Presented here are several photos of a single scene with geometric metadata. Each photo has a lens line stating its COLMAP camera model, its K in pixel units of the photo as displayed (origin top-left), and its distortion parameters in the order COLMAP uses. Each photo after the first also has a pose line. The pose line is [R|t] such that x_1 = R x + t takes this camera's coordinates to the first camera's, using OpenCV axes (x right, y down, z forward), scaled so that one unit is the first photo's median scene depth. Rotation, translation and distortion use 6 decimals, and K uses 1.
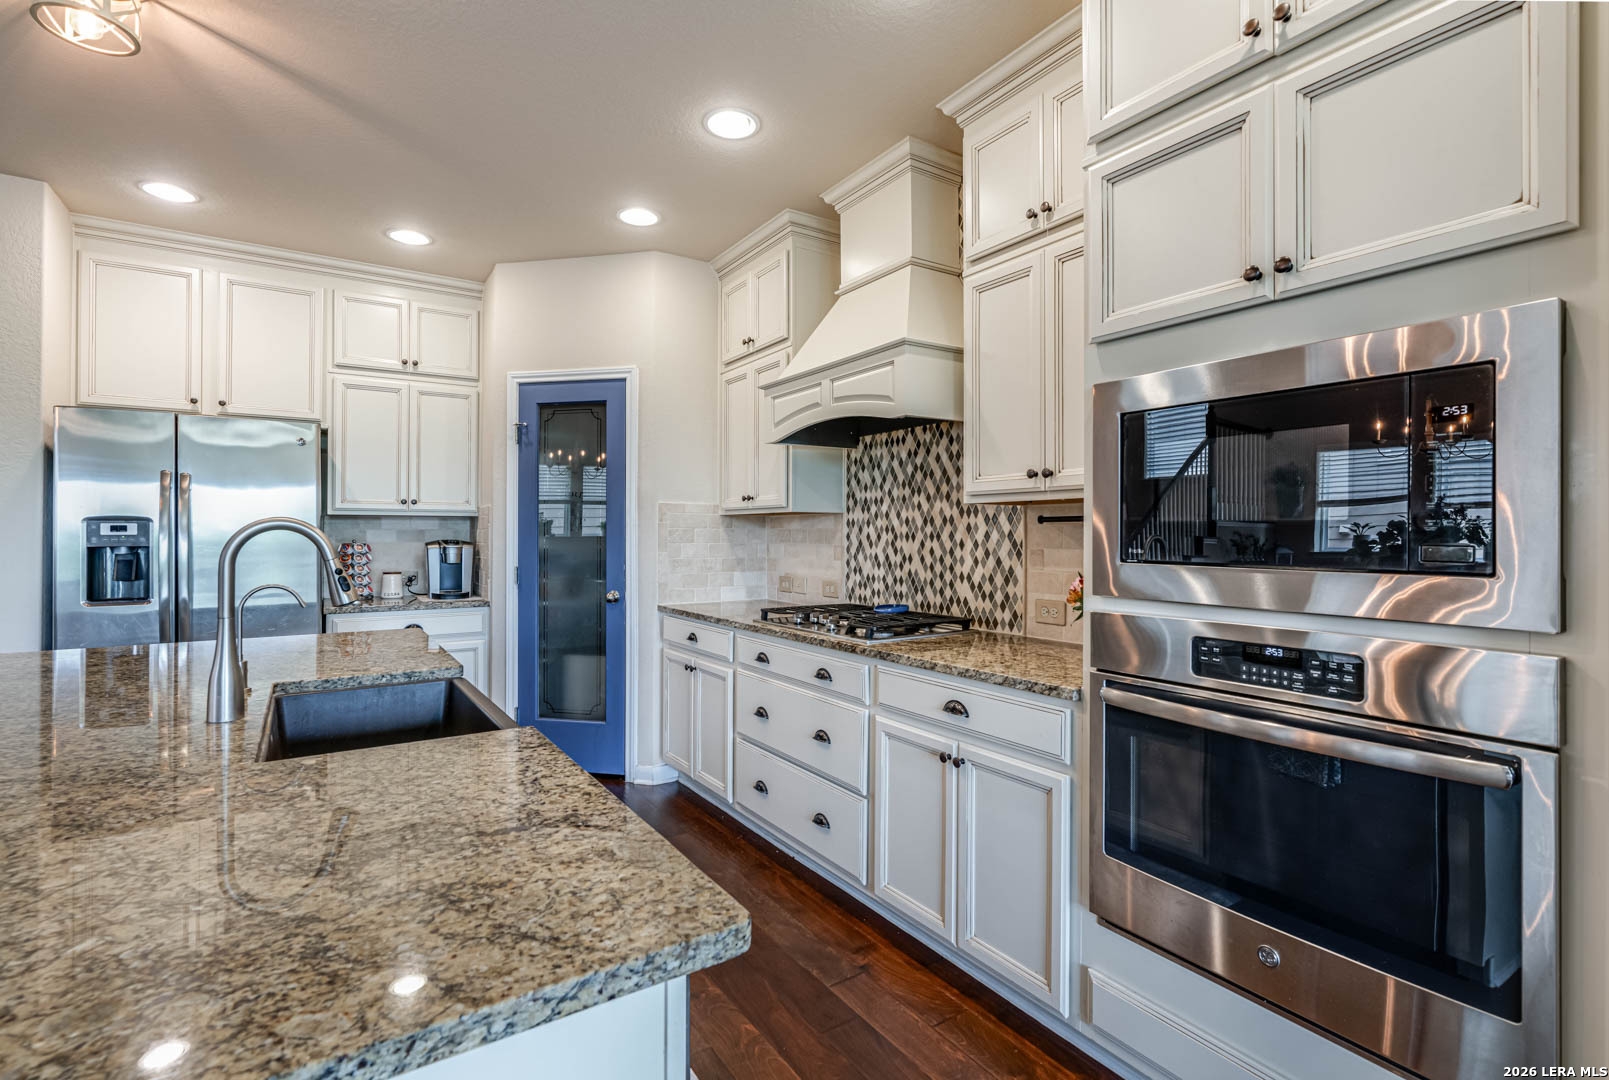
lens RADIAL K [[736.6, 0, 807.9], [0, 736.6, 529.3], [0, 0, 1]] dist [-0.008825, 0.000641]
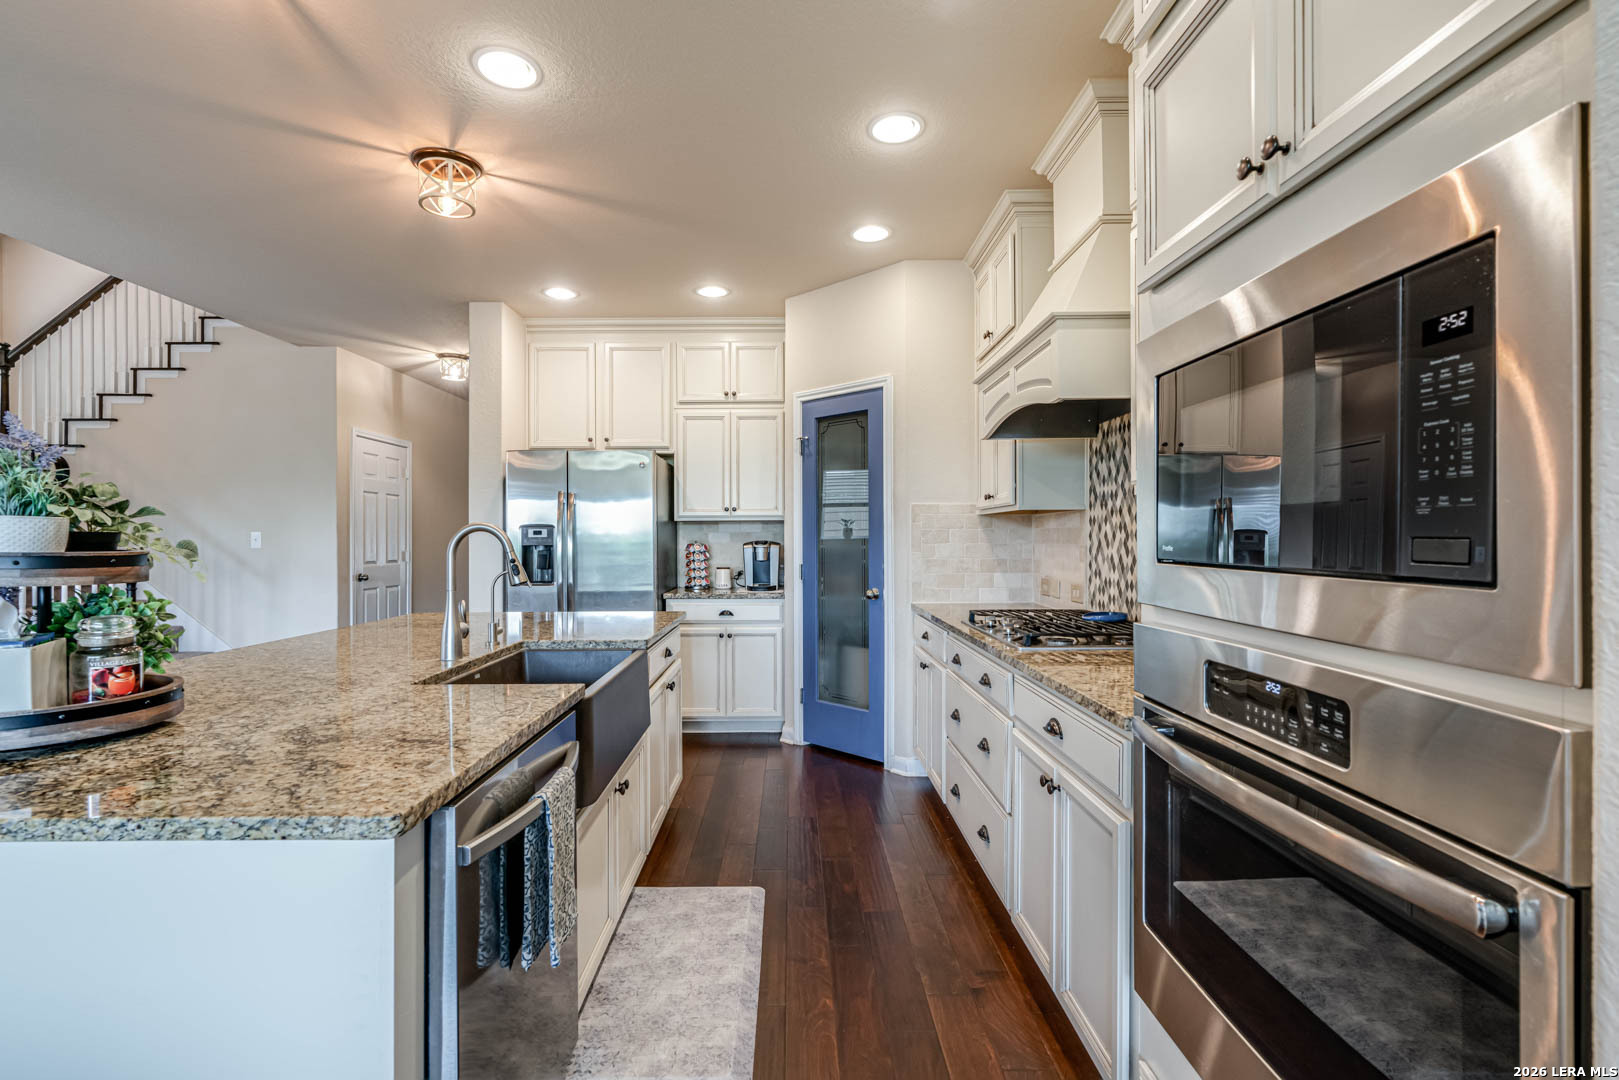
lens RADIAL K [[737.4, 0, 806.9], [0, 737.4, 536.5], [0, 0, 1]] dist [-0.017906, 0.008912]
pose [[0.839462, -0.004971, -0.543396, 0.272711], [0.008132, 0.999961, 0.003415, 0.005379], [0.543358, -0.007286, 0.839469, 0.063093]]
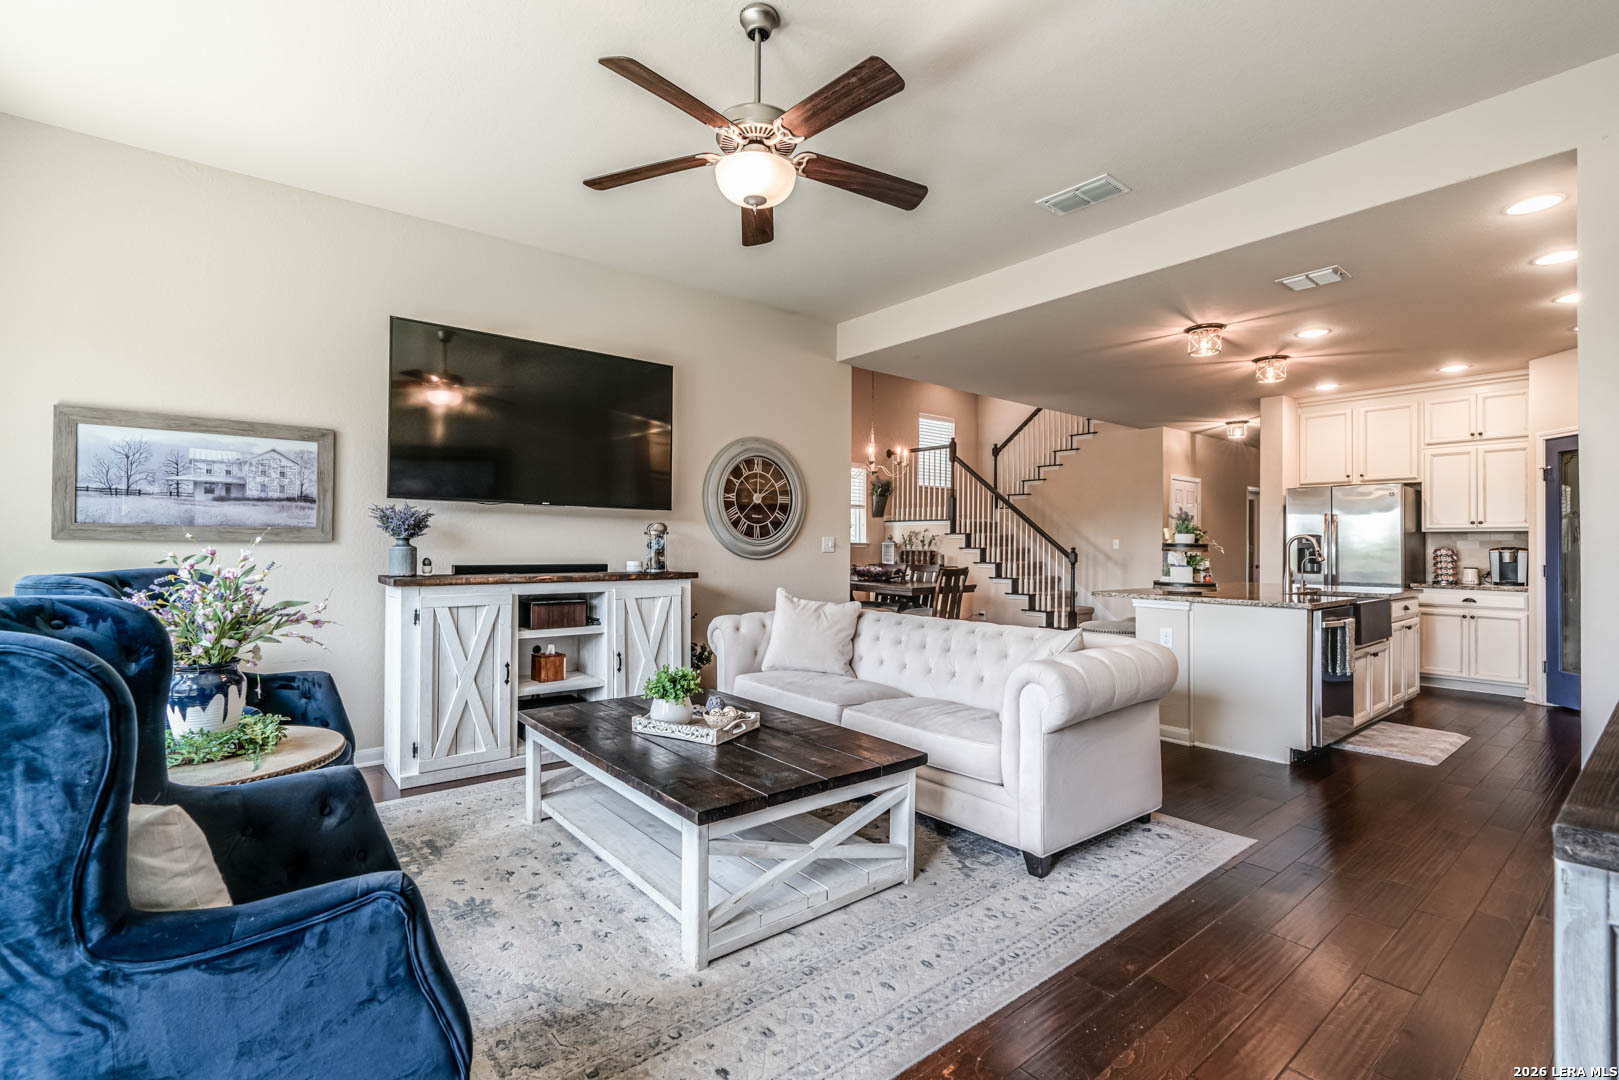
lens RADIAL K [[737.4, 0, 806.9], [0, 737.4, 536.5], [0, 0, 1]] dist [-0.017906, 0.008912]
pose [[0.089972, -0.012453, -0.995866, 1.094927], [-0.000947, 0.999920, -0.012590, 0.016588], [0.995944, 0.002075, 0.089953, -0.702135]]
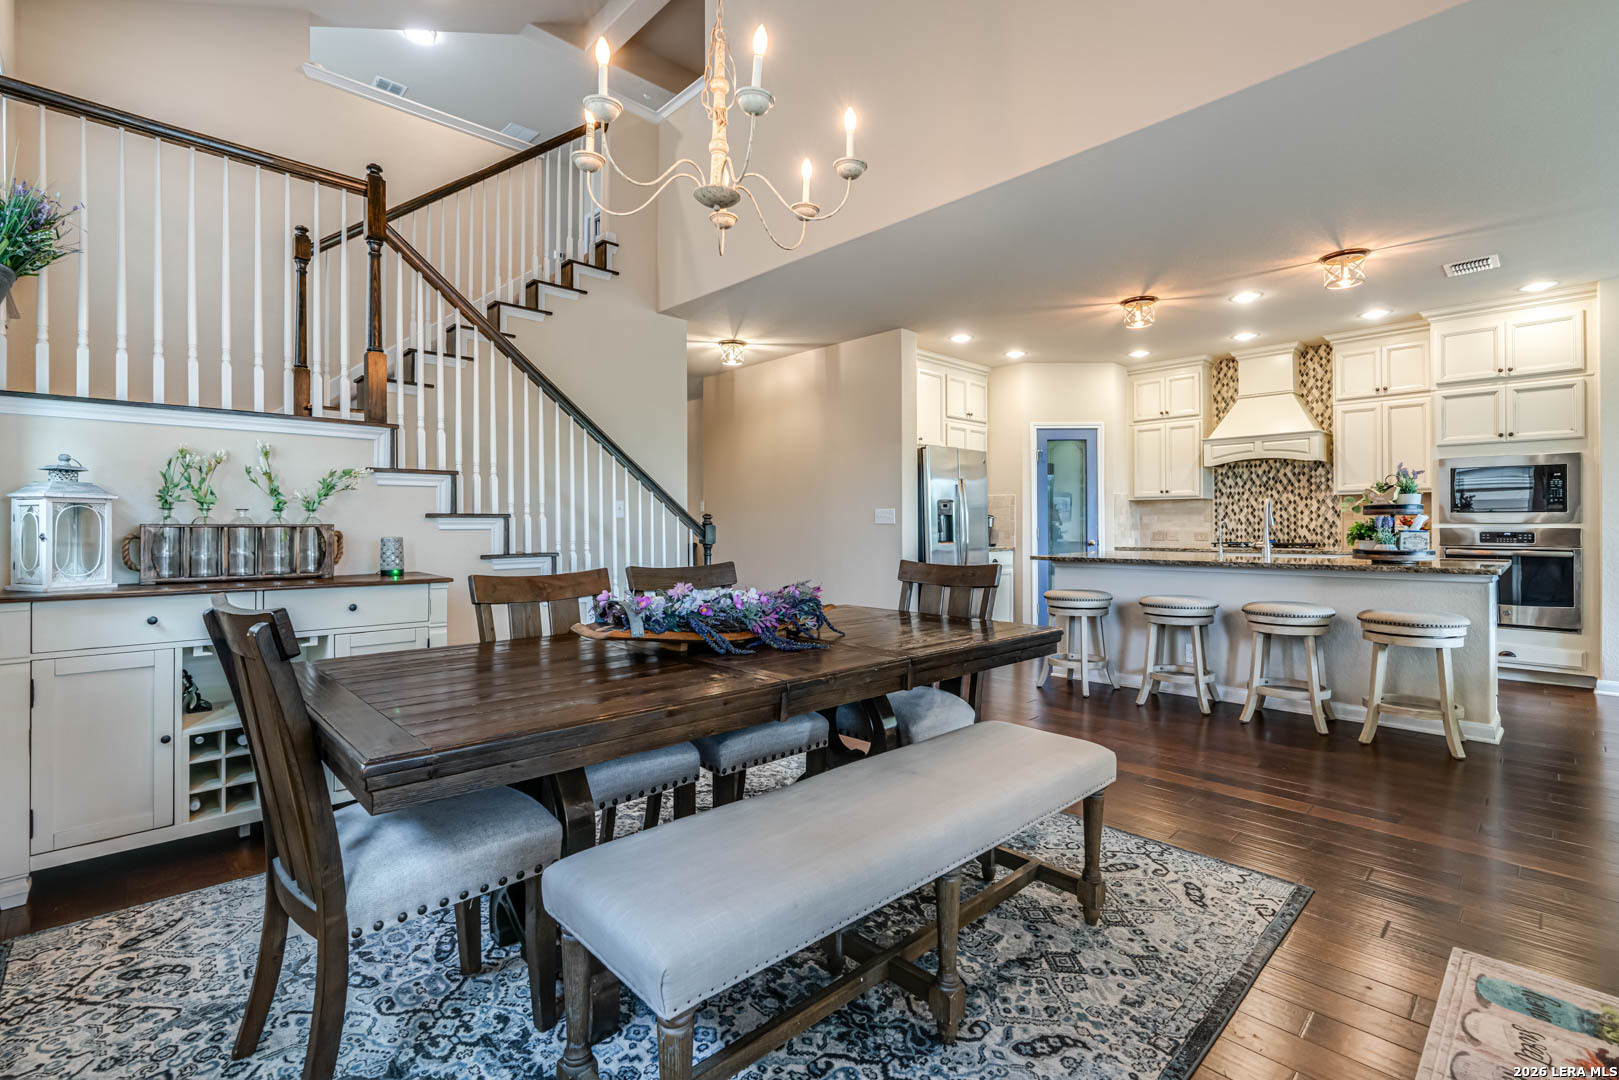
lens RADIAL K [[749.9, 0, 838.1], [0, 749.9, 521.7], [0, 0, 1]] dist [-0.001001, 0.000021]
pose [[0.977169, -0.003446, 0.212436, -1.539190], [0.002996, 0.999993, 0.002441, 0.035635], [-0.212442, -0.001749, 0.977172, -0.890161]]
